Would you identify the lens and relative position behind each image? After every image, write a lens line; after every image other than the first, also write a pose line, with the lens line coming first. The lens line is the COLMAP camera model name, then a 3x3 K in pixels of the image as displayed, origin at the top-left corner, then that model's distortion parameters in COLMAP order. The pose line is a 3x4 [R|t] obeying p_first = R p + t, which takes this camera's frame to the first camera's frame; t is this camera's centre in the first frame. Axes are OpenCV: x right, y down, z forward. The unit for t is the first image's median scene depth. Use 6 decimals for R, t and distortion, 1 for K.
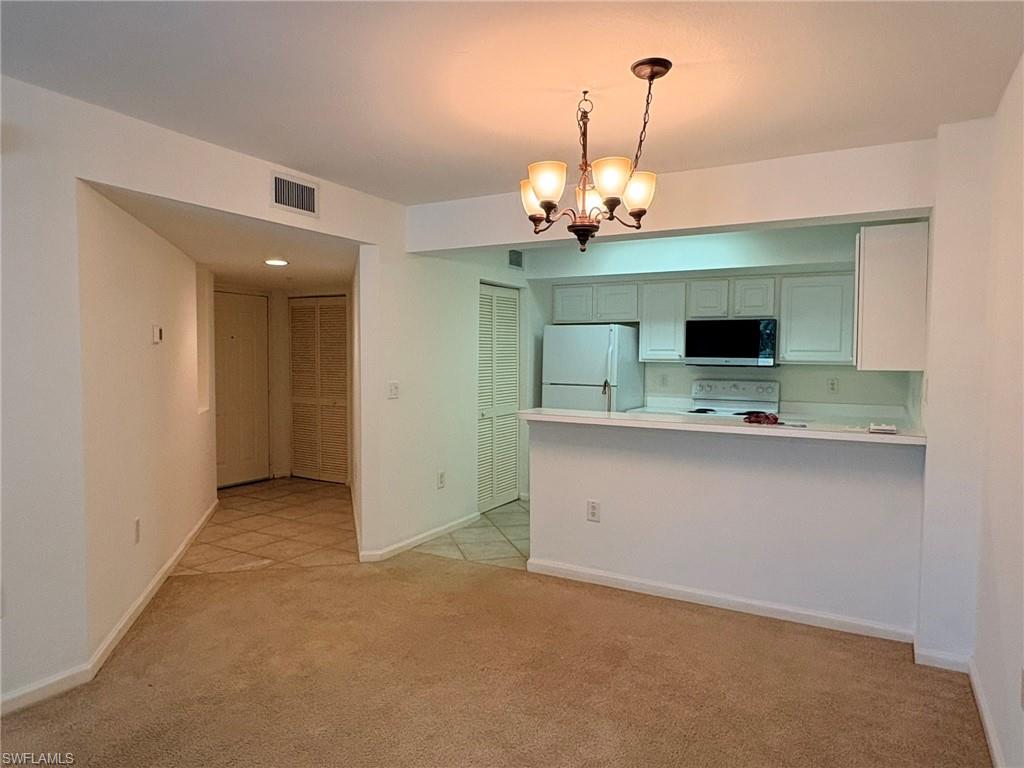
lens RADIAL K [[660.7, 0, 513.0], [0, 660.7, 389.2], [0, 0, 1]] dist [0.029453, -0.000629]
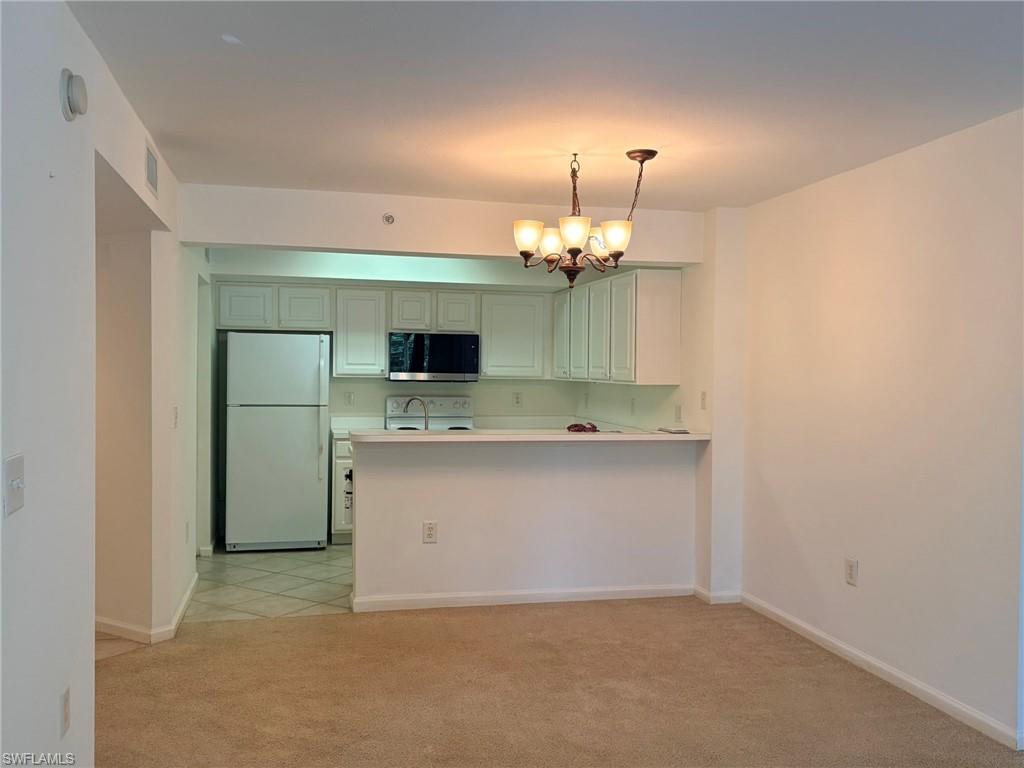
lens RADIAL K [[916.0, 0, 511.6], [0, 916.0, 381.1], [0, 0, 1]] dist [0.094021, -0.006912]
pose [[0.741203, -0.007923, 0.671234, -0.509864], [0.030112, 0.999316, -0.021455, -0.003632], [-0.670605, 0.036114, 0.740935, -0.062521]]
